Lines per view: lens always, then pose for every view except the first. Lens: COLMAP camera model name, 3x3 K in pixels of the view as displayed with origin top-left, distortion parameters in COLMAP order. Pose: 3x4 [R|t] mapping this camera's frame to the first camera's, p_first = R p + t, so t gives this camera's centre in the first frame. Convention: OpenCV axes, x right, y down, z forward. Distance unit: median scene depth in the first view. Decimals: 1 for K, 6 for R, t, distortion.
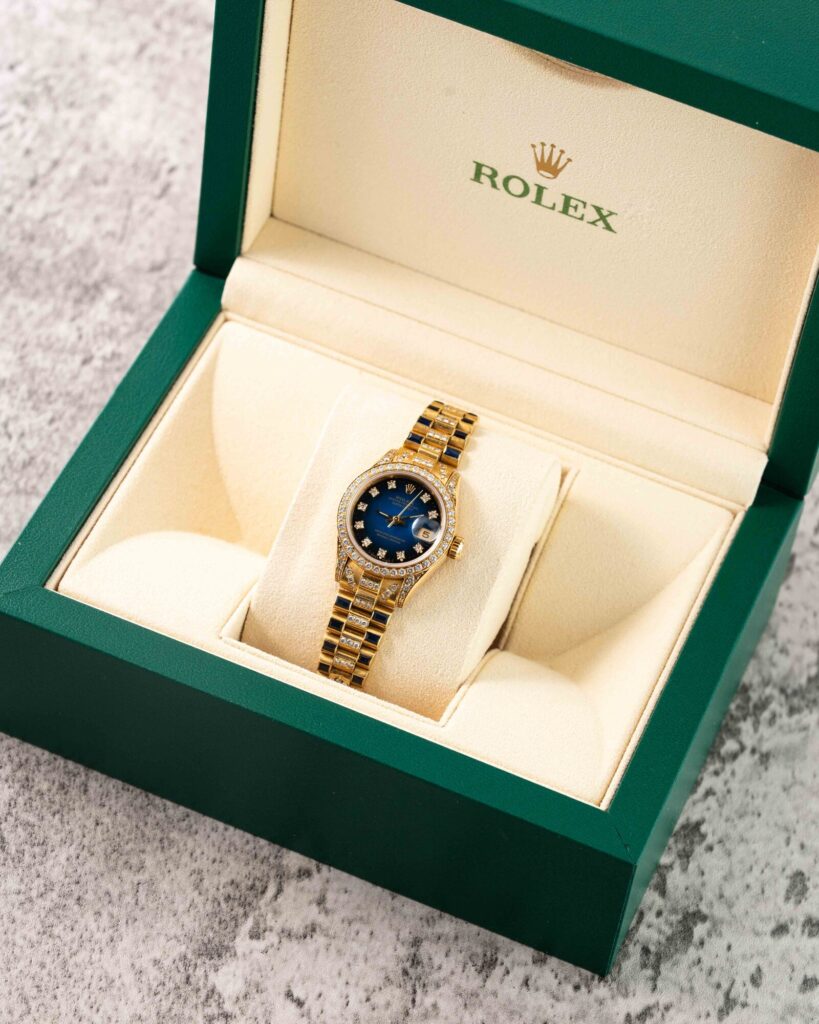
lens RADIAL K [[4207.7, 0, 407.7], [0, 4207.7, 512.9], [0, 0, 1]] dist [-0.095070, 0.000000]
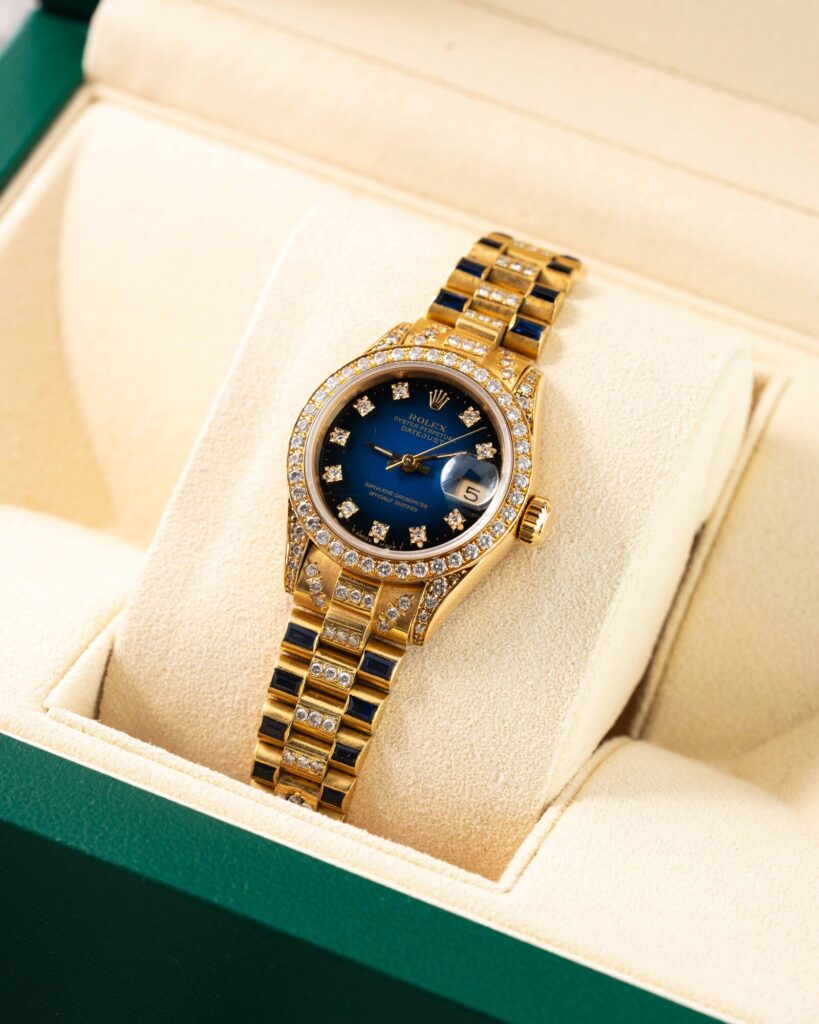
lens RADIAL K [[4207.7, 0, 412.5], [0, 4207.7, 509.7], [0, 0, 1]] dist [-0.095070, 0.000000]
pose [[0.998697, -0.007088, -0.050528, 0.021735], [0.004356, 0.998533, -0.053977, 0.032726], [0.050836, 0.053686, 0.997263, 0.515435]]
